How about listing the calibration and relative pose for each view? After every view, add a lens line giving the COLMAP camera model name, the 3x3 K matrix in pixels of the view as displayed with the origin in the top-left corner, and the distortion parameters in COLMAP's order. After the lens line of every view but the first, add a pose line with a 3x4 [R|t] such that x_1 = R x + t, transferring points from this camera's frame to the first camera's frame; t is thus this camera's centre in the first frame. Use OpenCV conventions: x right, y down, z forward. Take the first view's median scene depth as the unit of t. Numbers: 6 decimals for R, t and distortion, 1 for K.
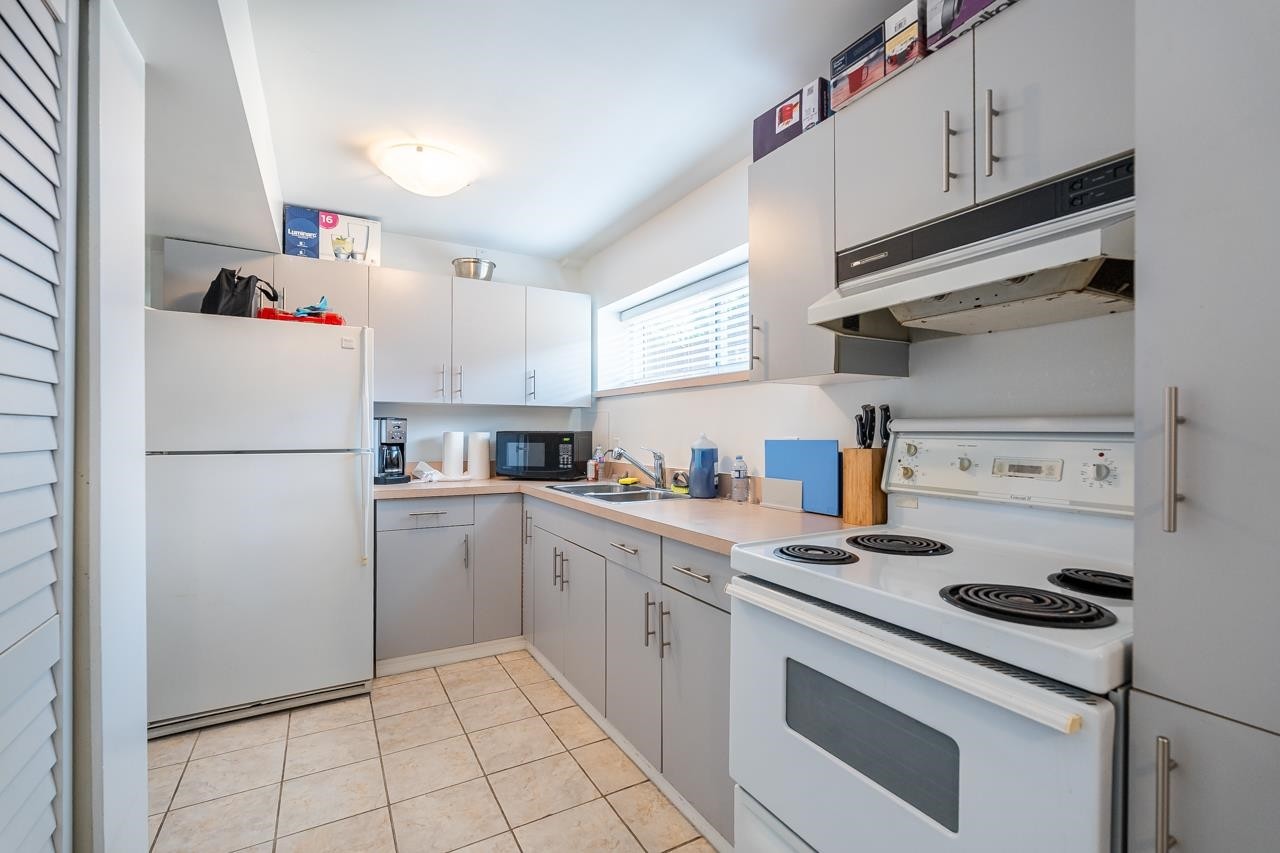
lens RADIAL K [[559.6, 0, 638.7], [0, 559.6, 433.3], [0, 0, 1]] dist [-0.007378, 0.001697]
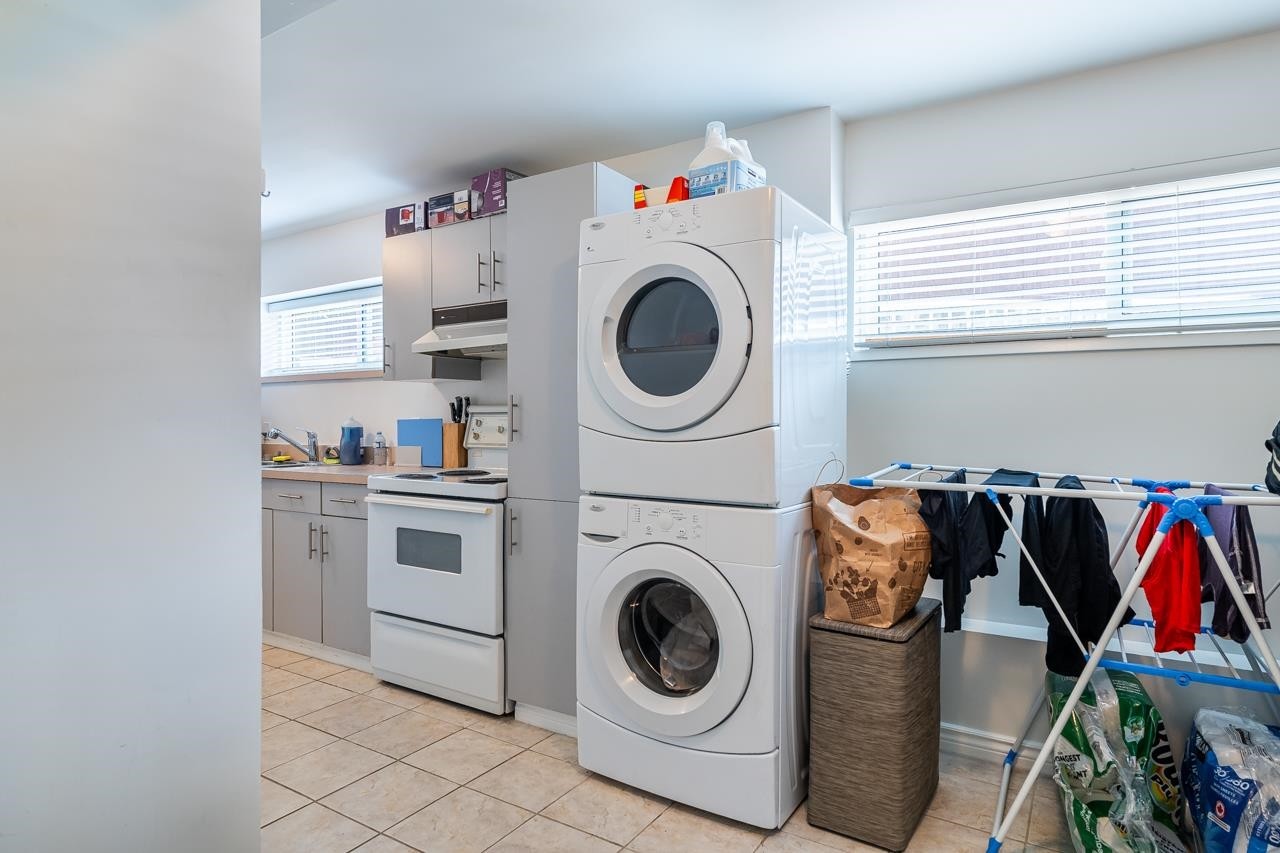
lens RADIAL K [[720.1, 0, 636.2], [0, 720.1, 418.9], [0, 0, 1]] dist [-0.002852, -0.000100]
pose [[0.882439, -0.001750, 0.470425, -0.126024], [0.005996, 0.999954, -0.007527, 0.034056], [-0.470390, 0.009463, 0.882408, -1.135884]]
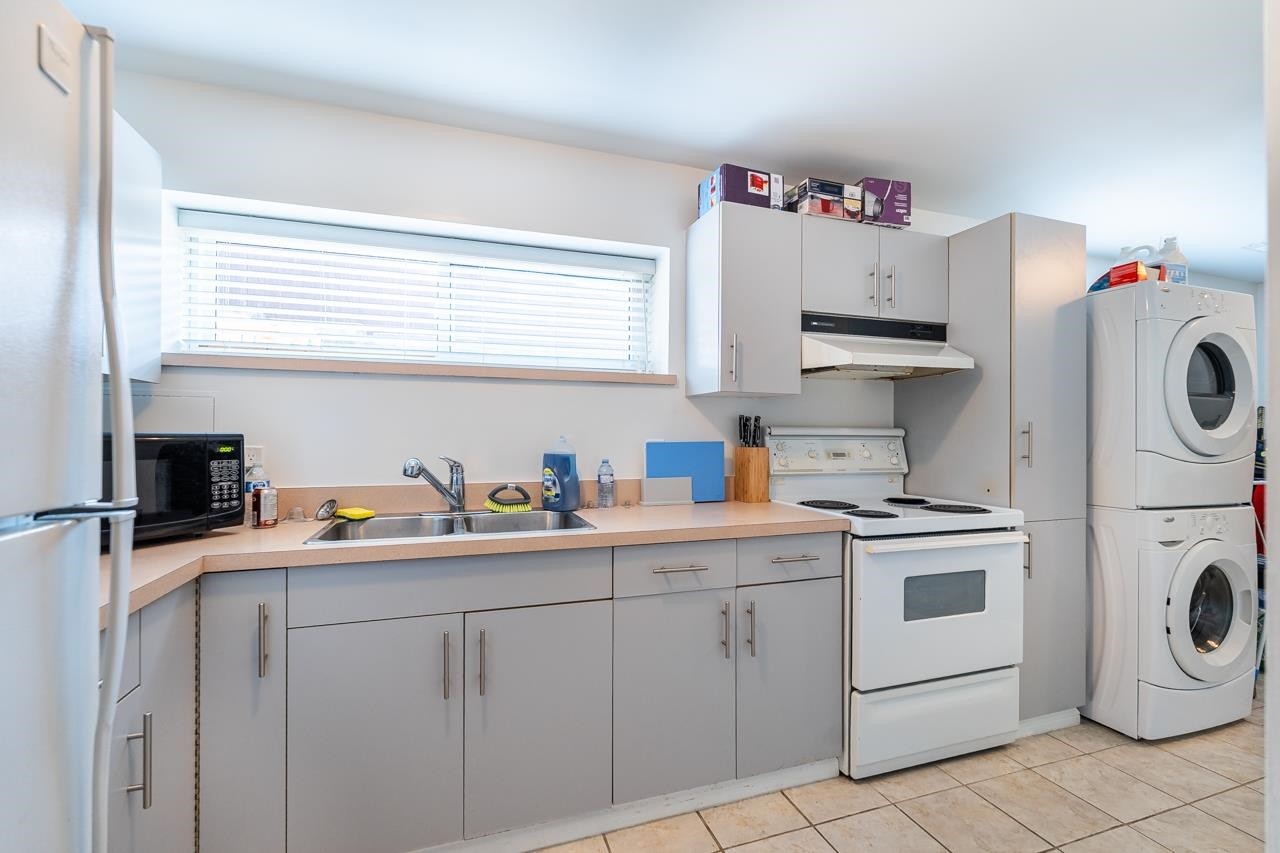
lens RADIAL K [[559.6, 0, 639.1], [0, 559.6, 430.0], [0, 0, 1]] dist [-0.007378, 0.001697]
pose [[0.179961, 0.007396, 0.983646, -1.022030], [0.000733, 0.999970, -0.007653, -0.004731], [-0.983673, 0.002098, 0.179950, 1.040370]]
